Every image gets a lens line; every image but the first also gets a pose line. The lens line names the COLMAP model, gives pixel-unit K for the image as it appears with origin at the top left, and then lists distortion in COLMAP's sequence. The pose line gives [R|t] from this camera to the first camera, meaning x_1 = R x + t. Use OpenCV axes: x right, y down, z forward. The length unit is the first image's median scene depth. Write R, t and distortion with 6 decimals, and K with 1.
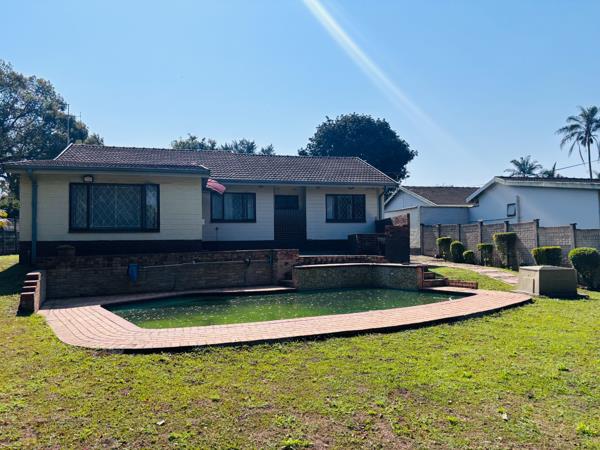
lens RADIAL K [[455.4, 0, 301.0], [0, 455.4, 232.5], [0, 0, 1]] dist [0.009185, -0.005969]
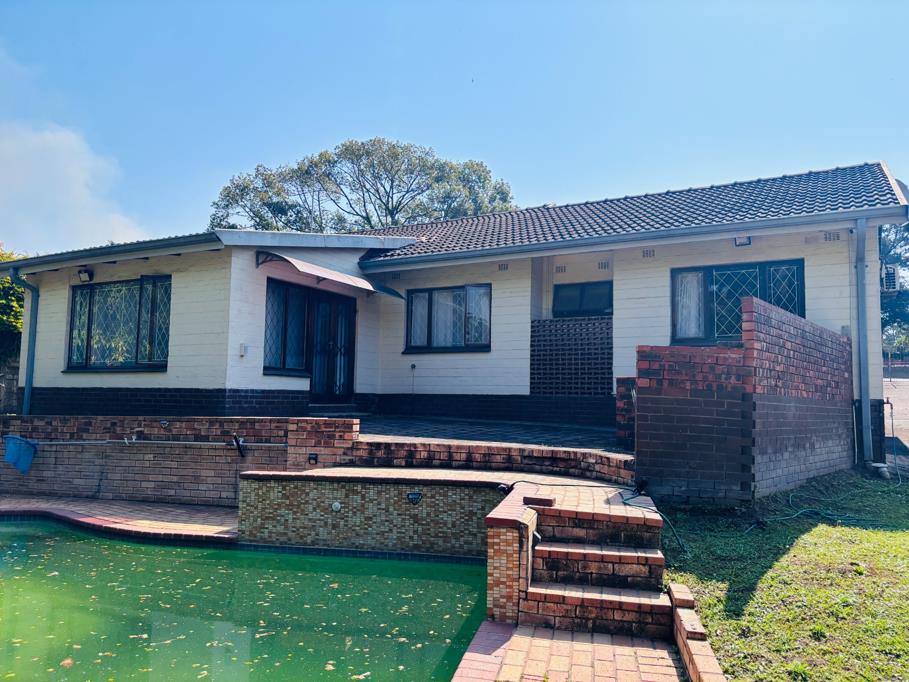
lens RADIAL K [[690.0, 0, 456.0], [0, 690.0, 352.4], [0, 0, 1]] dist [0.009185, -0.005969]
pose [[0.718487, -0.025138, -0.695086, 0.427372], [-0.006258, 0.999073, -0.042600, 0.007729], [0.695512, 0.034957, 0.717663, 0.688277]]
